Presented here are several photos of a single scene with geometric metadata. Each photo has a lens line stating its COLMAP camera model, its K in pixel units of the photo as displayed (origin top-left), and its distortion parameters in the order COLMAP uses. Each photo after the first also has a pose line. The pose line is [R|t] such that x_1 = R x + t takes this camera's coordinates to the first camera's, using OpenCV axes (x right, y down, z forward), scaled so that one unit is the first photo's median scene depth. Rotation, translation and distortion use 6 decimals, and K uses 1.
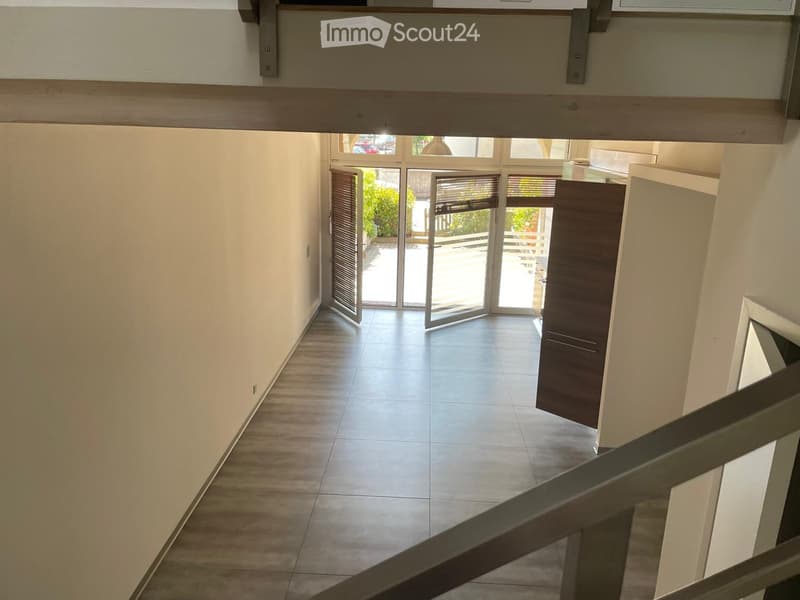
lens RADIAL K [[630.2, 0, 396.1], [0, 630.2, 302.3], [0, 0, 1]] dist [0.001638, 0.001216]
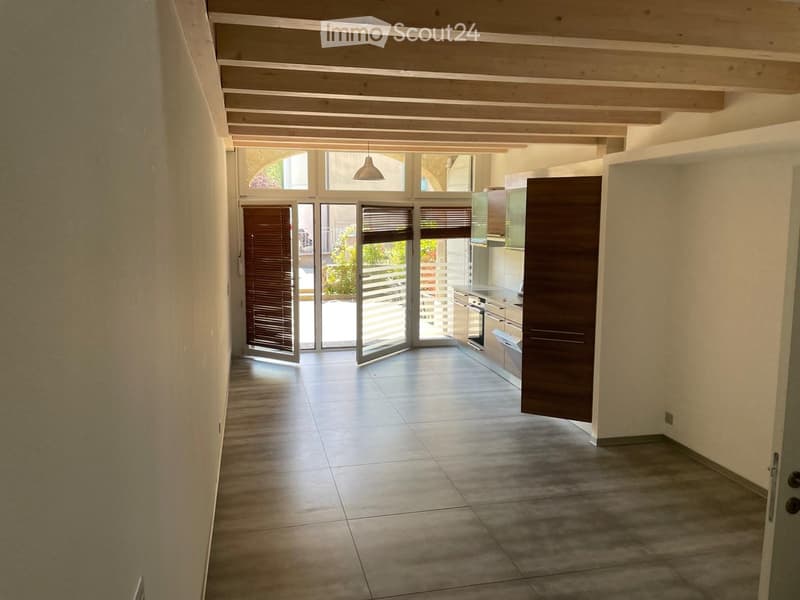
lens RADIAL K [[630.2, 0, 396.1], [0, 630.2, 302.3], [0, 0, 1]] dist [0.001638, 0.001216]
pose [[0.964318, -0.064203, 0.256845, -0.132216], [0.093880, 0.990032, -0.104995, 0.052819], [-0.247543, 0.125361, 0.960732, 0.054998]]
